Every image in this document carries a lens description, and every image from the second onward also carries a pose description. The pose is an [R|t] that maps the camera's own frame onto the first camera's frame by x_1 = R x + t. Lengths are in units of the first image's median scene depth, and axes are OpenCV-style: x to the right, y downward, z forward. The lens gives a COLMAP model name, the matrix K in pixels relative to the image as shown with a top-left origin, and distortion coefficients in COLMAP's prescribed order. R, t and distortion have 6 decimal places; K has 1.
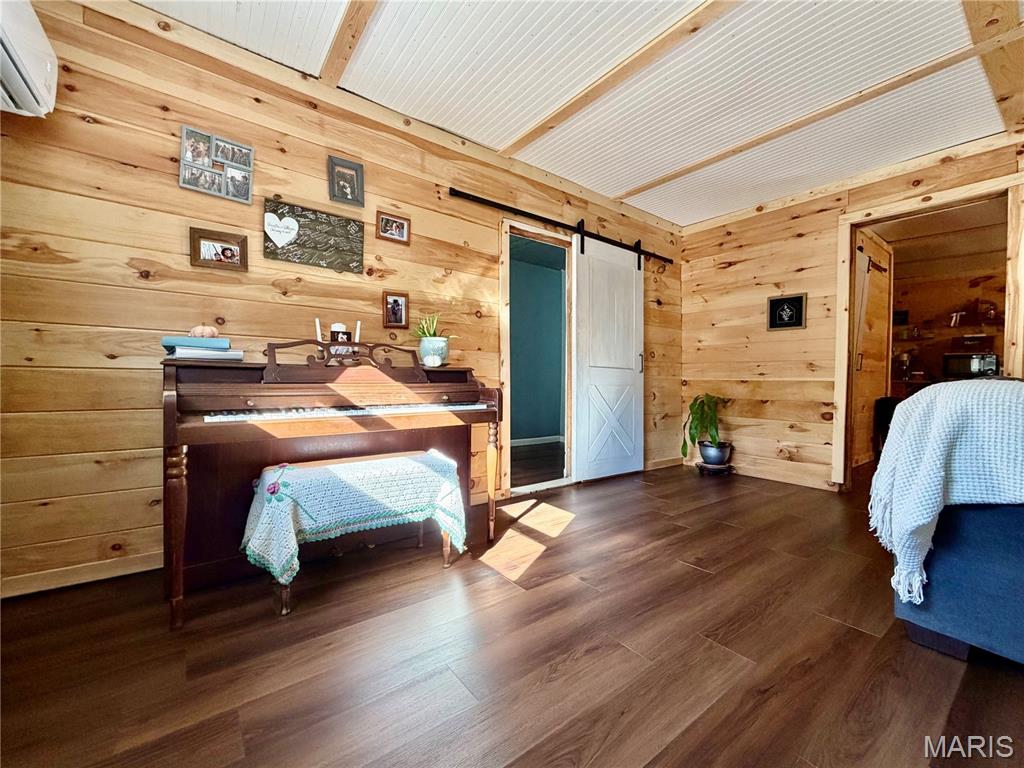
lens RADIAL K [[420.1, 0, 509.7], [0, 420.1, 384.3], [0, 0, 1]] dist [0.000256, -0.000556]
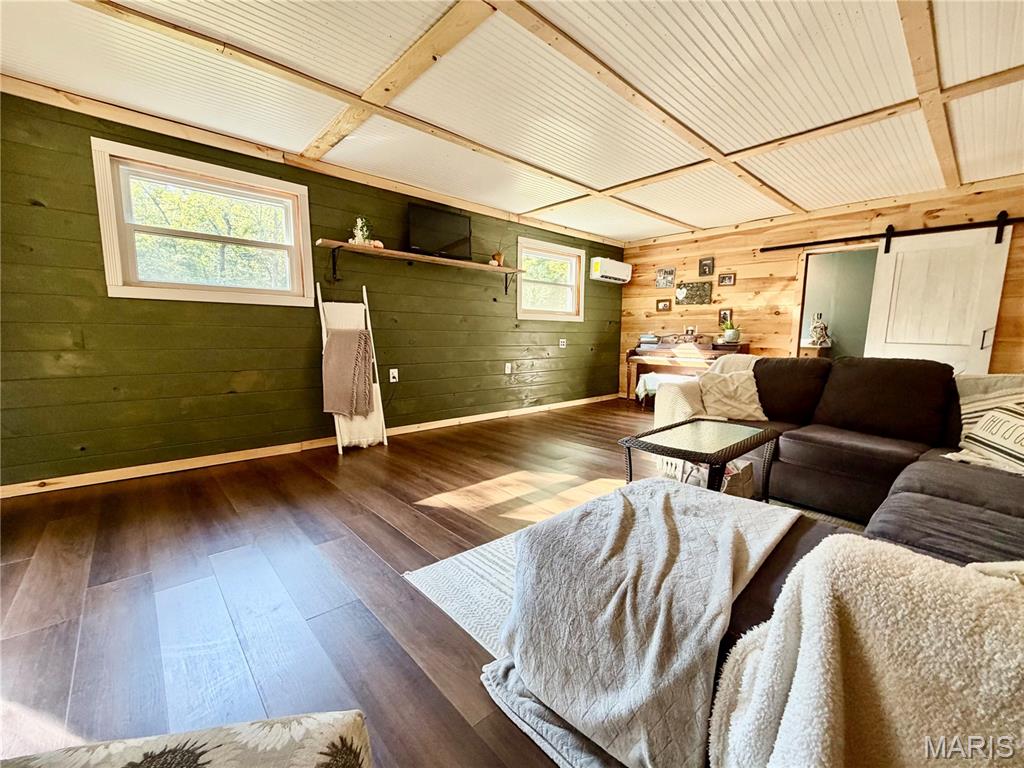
lens RADIAL K [[420.1, 0, 514.0], [0, 420.1, 384.3], [0, 0, 1]] dist [0.000256, -0.000556]
pose [[0.098841, 0.111318, -0.988857, 2.034428], [-0.027250, 0.993653, 0.109134, -0.039757], [0.994730, 0.016159, 0.101247, -0.357344]]
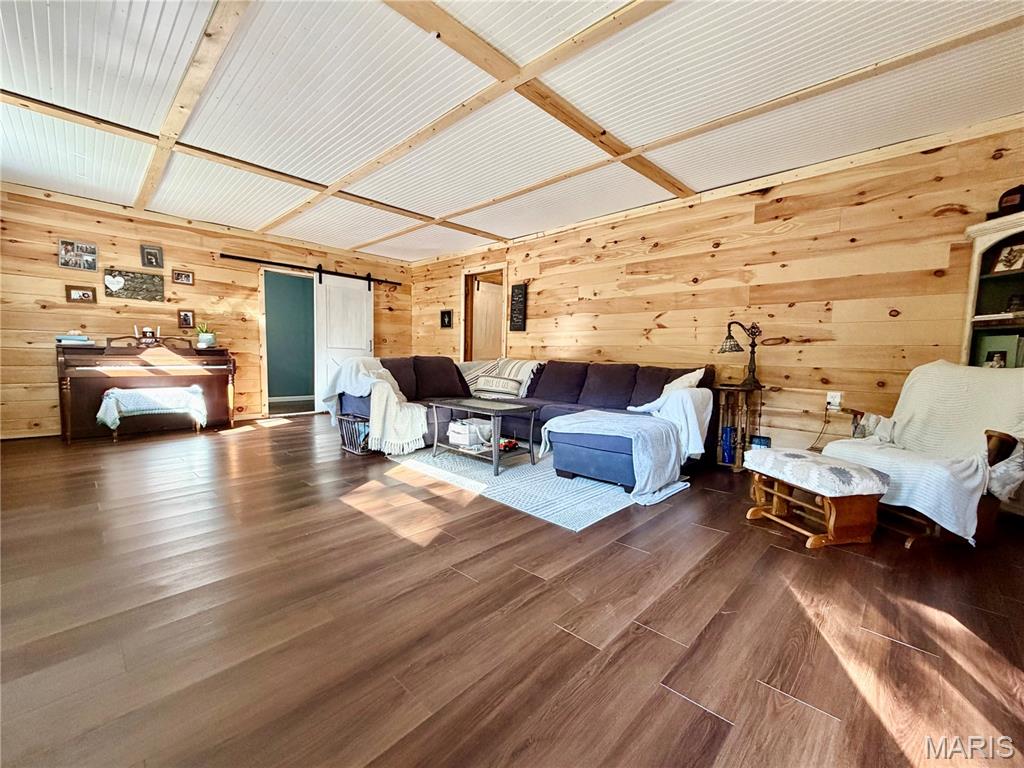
lens RADIAL K [[420.1, 0, 510.9], [0, 420.1, 385.5], [0, 0, 1]] dist [0.000256, -0.000556]
pose [[0.987331, 0.000633, 0.158671, 1.028889], [-0.010614, 0.998016, 0.062064, -0.001626], [-0.158317, -0.062962, 0.985379, -1.352149]]
